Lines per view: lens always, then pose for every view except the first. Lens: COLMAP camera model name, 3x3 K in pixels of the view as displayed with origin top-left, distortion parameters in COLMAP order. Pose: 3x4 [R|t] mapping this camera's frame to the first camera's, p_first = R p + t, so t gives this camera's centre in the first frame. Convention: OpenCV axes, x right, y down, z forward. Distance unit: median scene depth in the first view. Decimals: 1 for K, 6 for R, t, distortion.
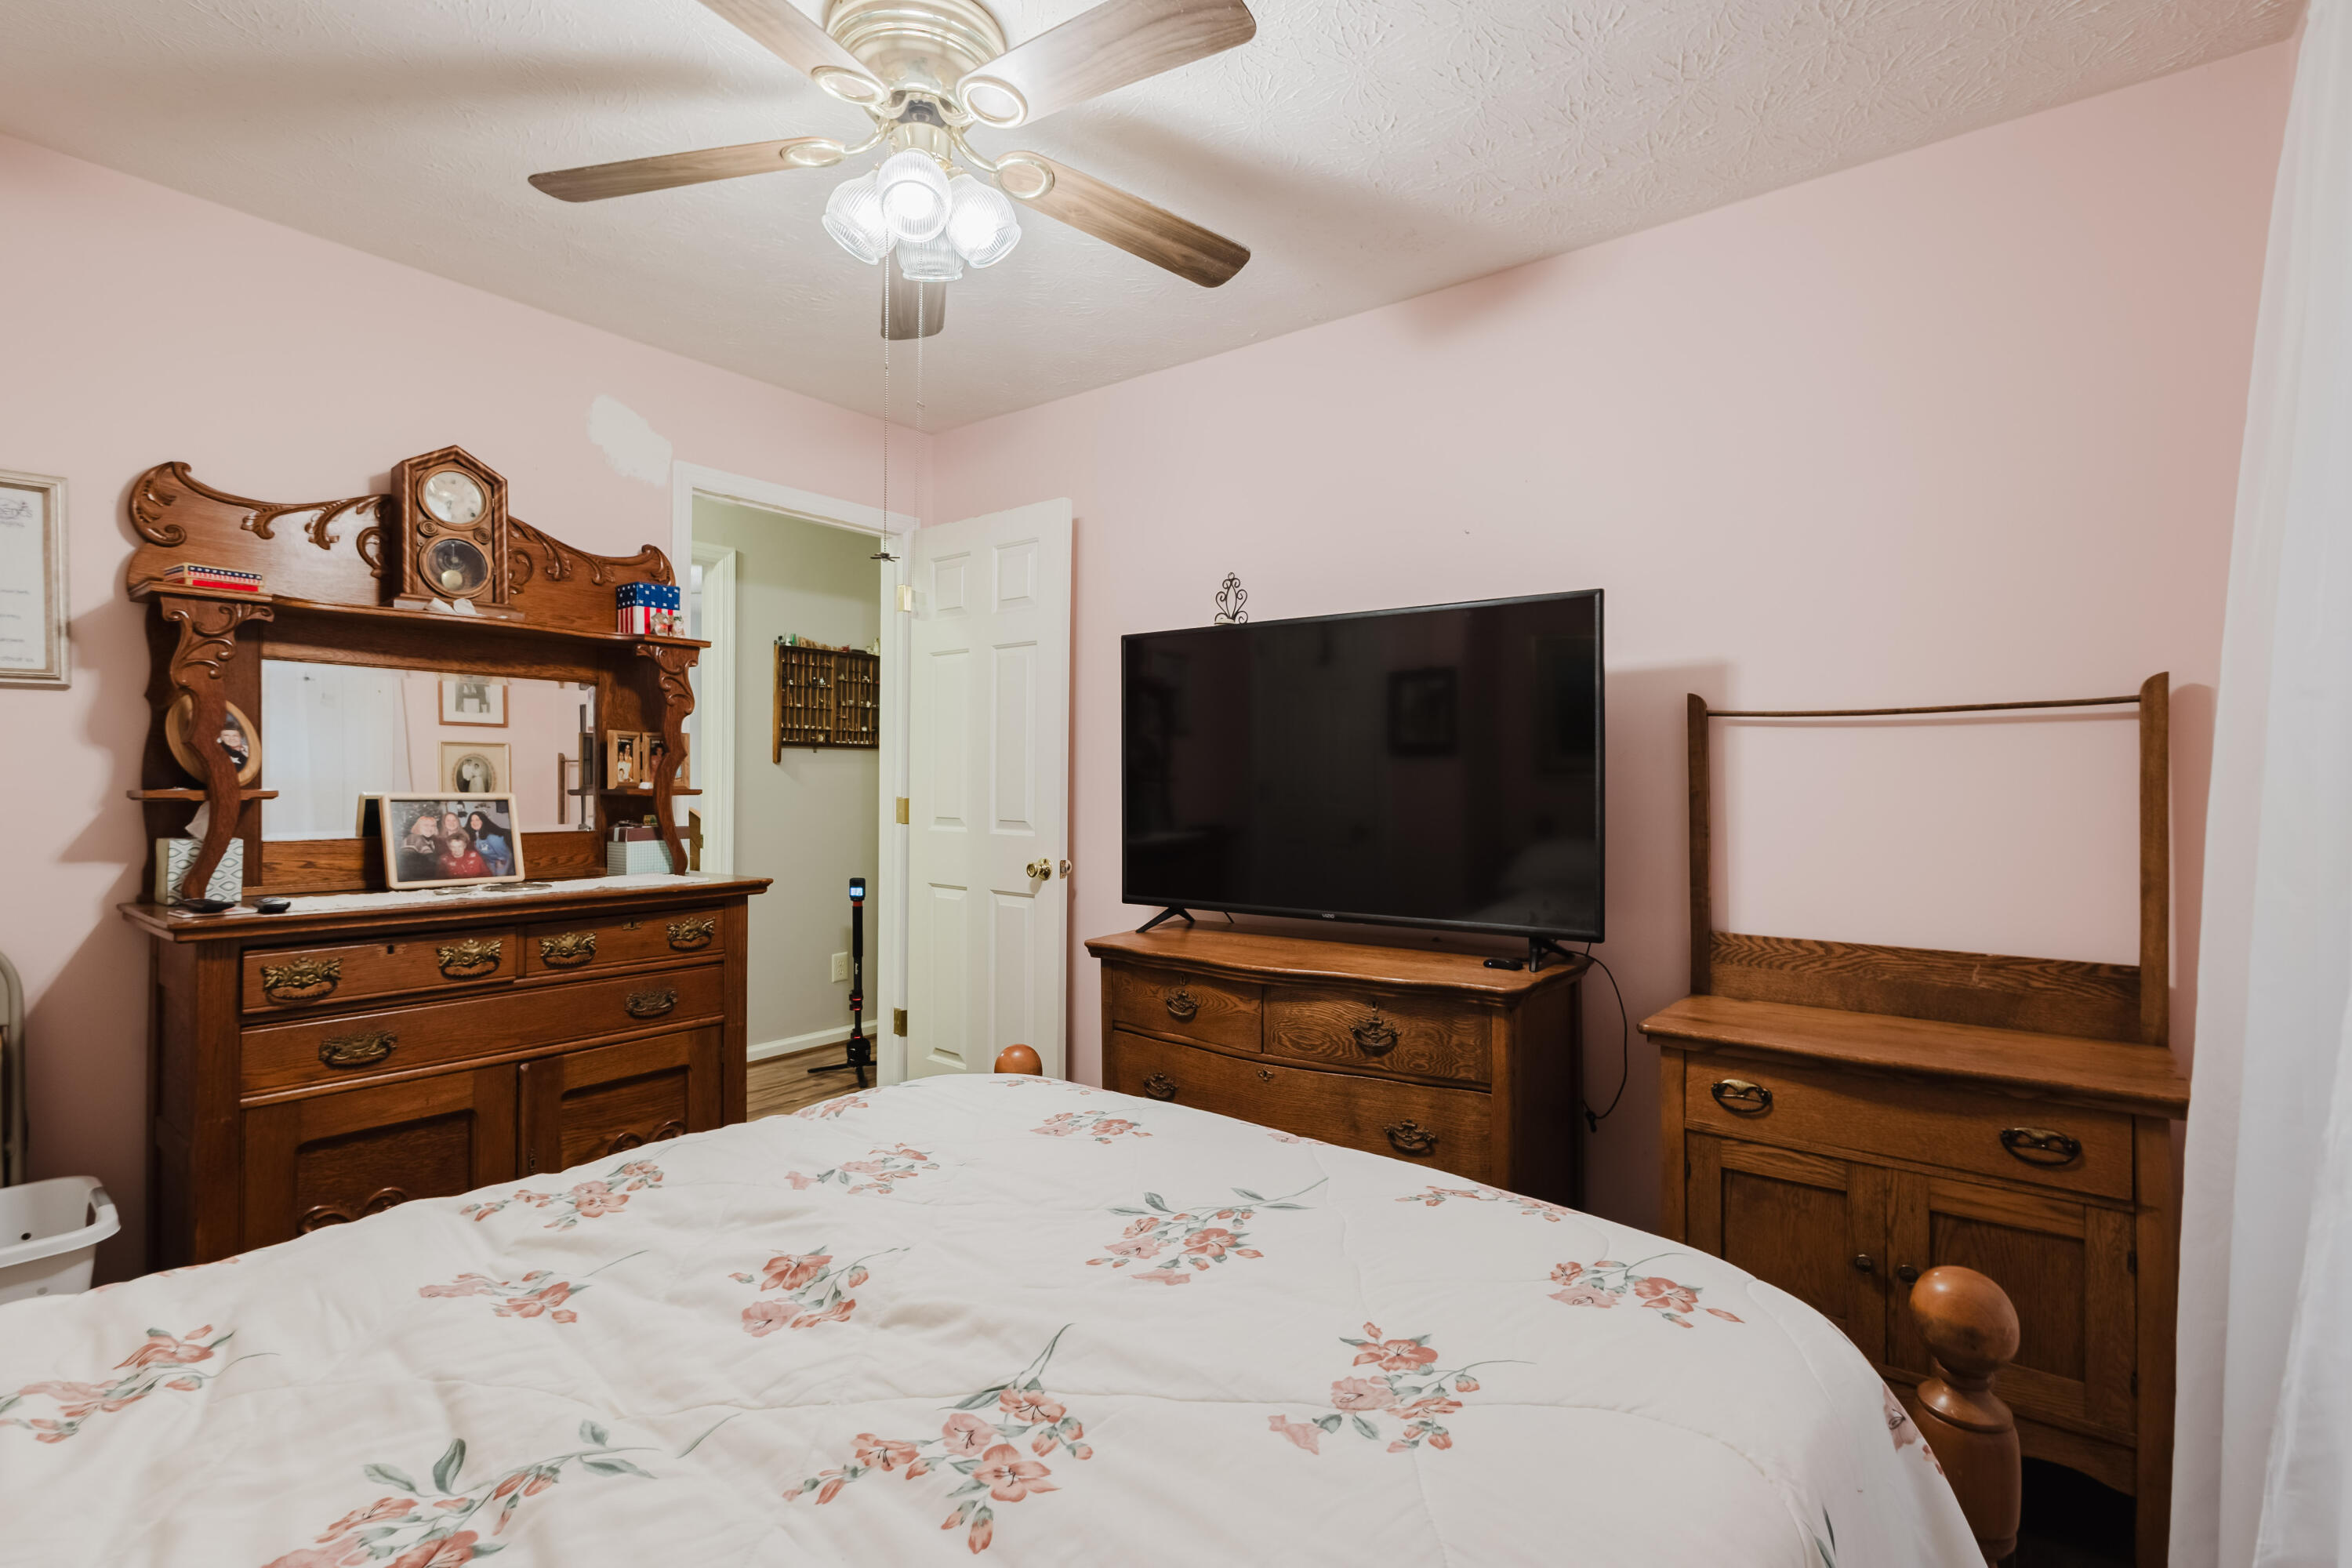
lens RADIAL K [[1083.9, 0, 1175.4], [0, 1083.9, 778.6], [0, 0, 1]] dist [0.012601, -0.002747]
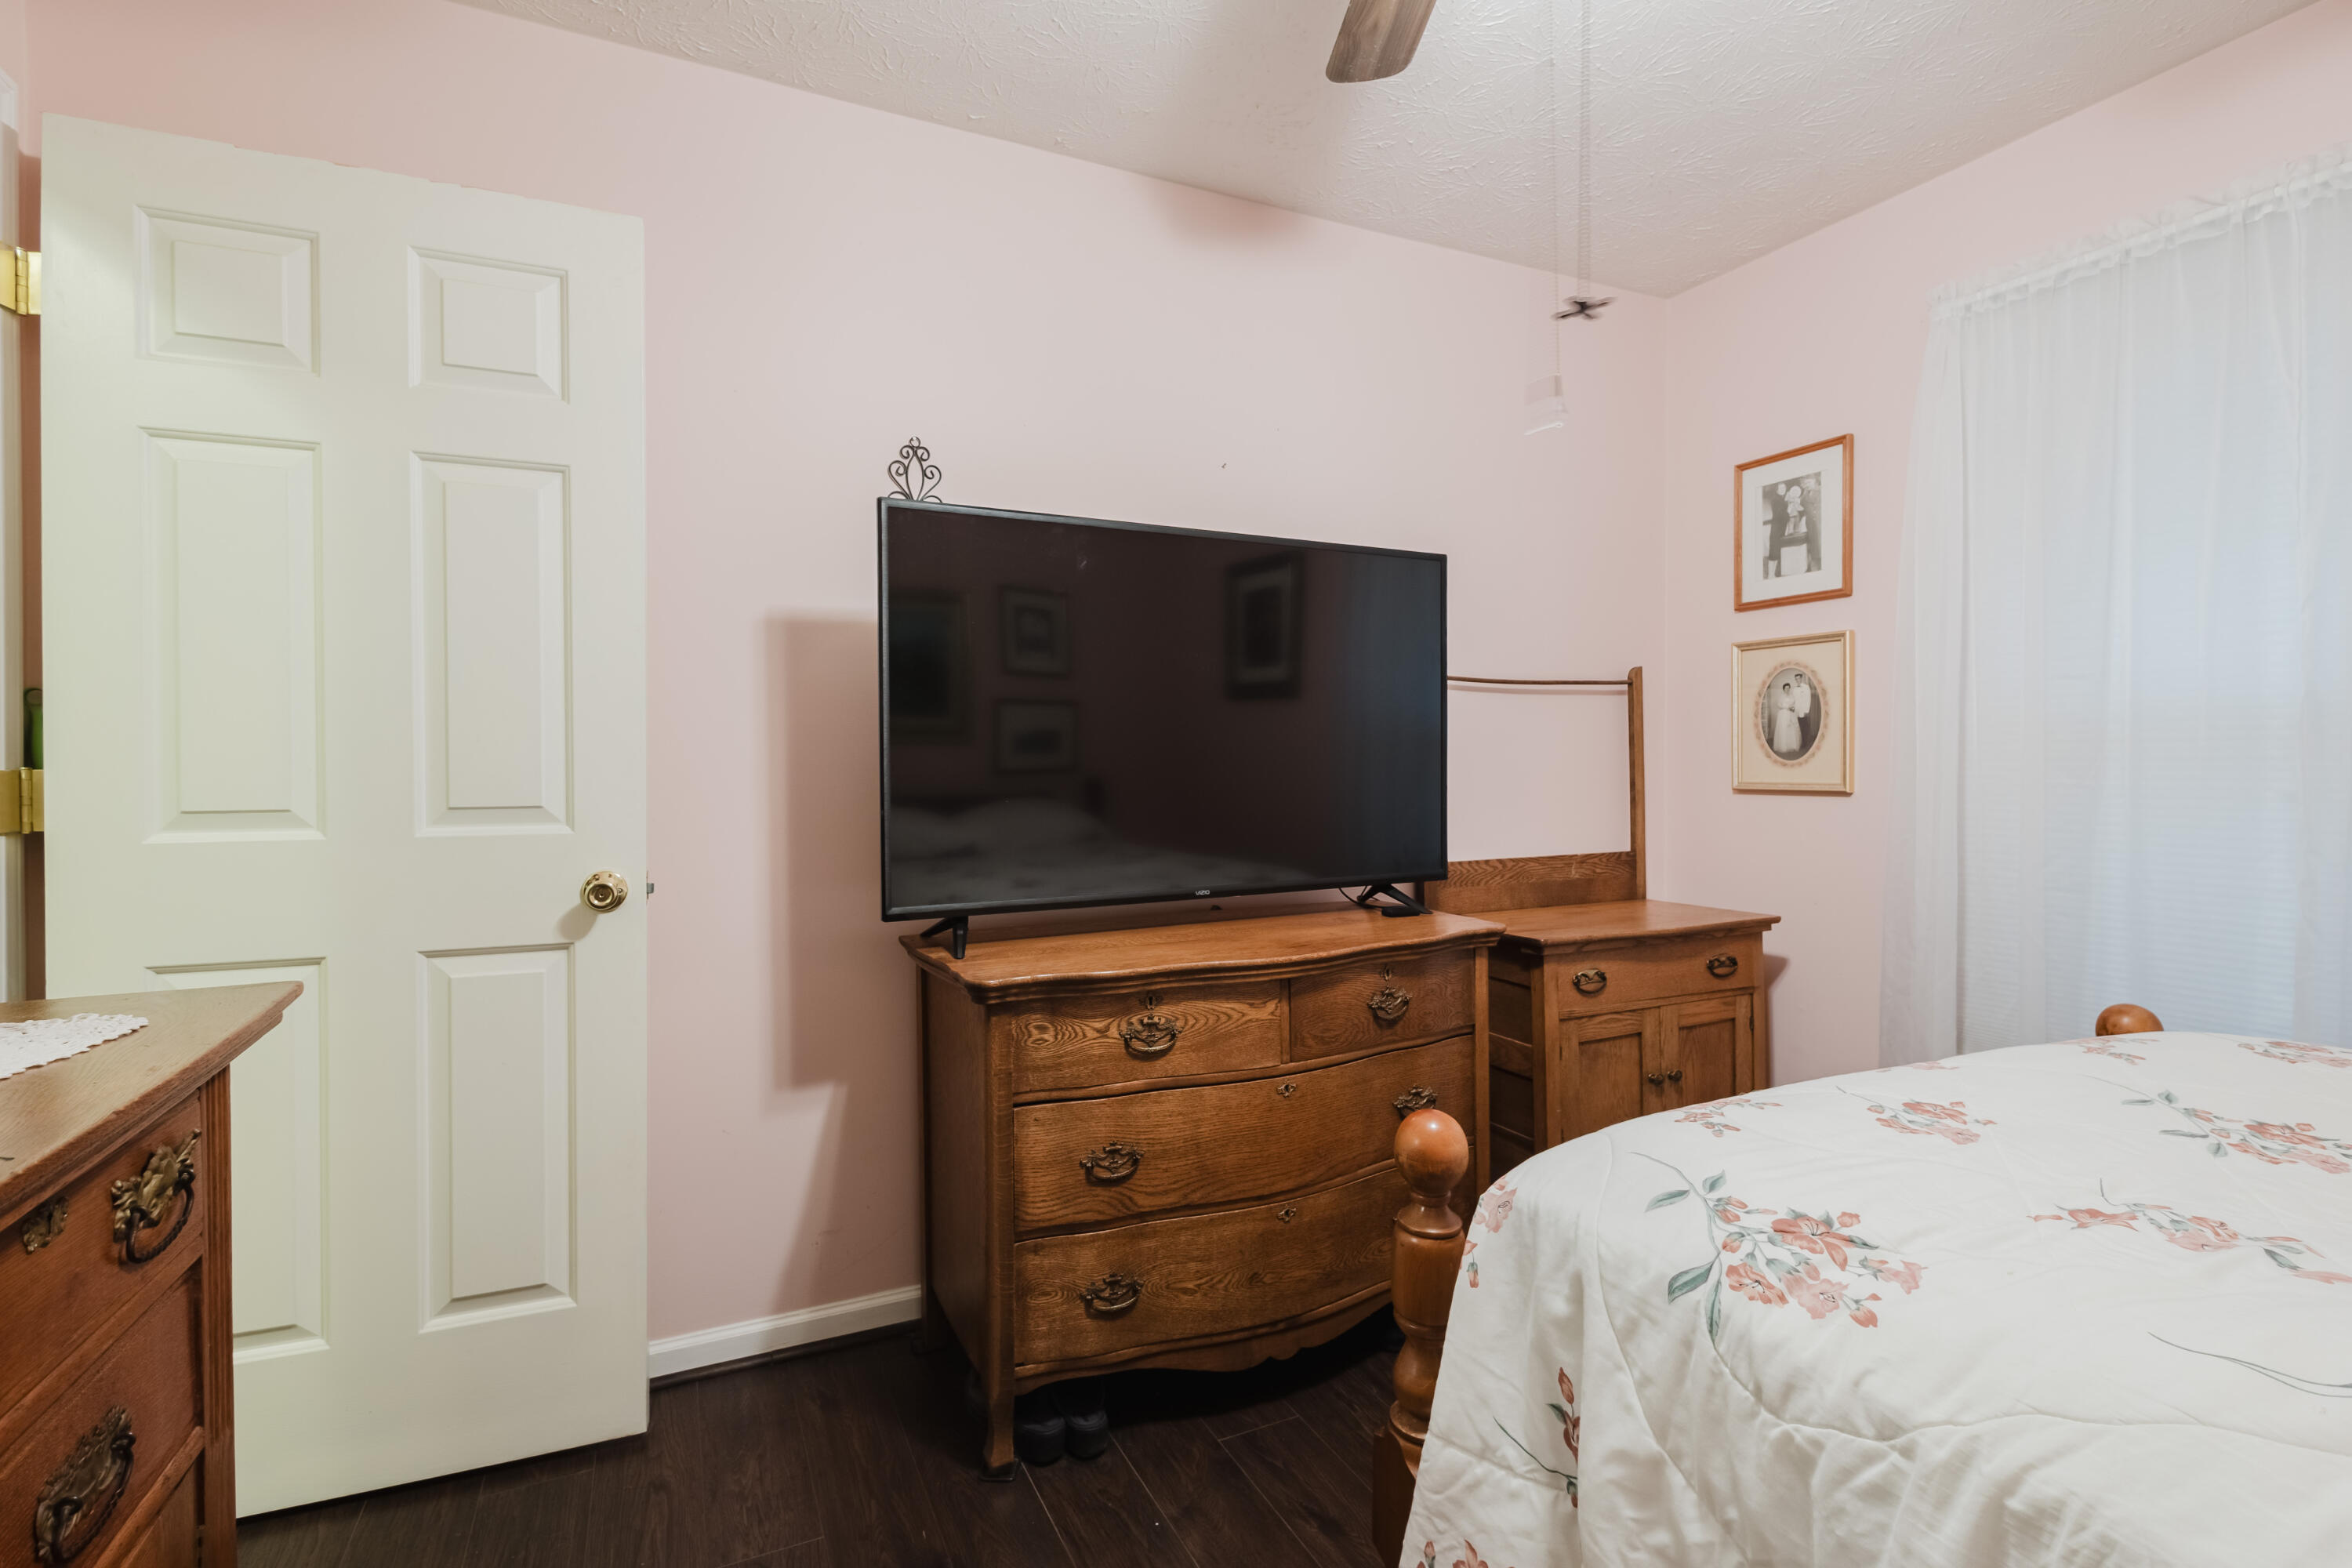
lens RADIAL K [[1074.9, 0, 1145.9], [0, 1074.9, 775.3], [0, 0, 1]] dist [0.012458, -0.000299]
pose [[0.464627, -0.015327, 0.885374, -0.729659], [0.008302, 0.999882, 0.012952, 0.031637], [-0.885468, 0.001333, 0.464699, 0.788150]]
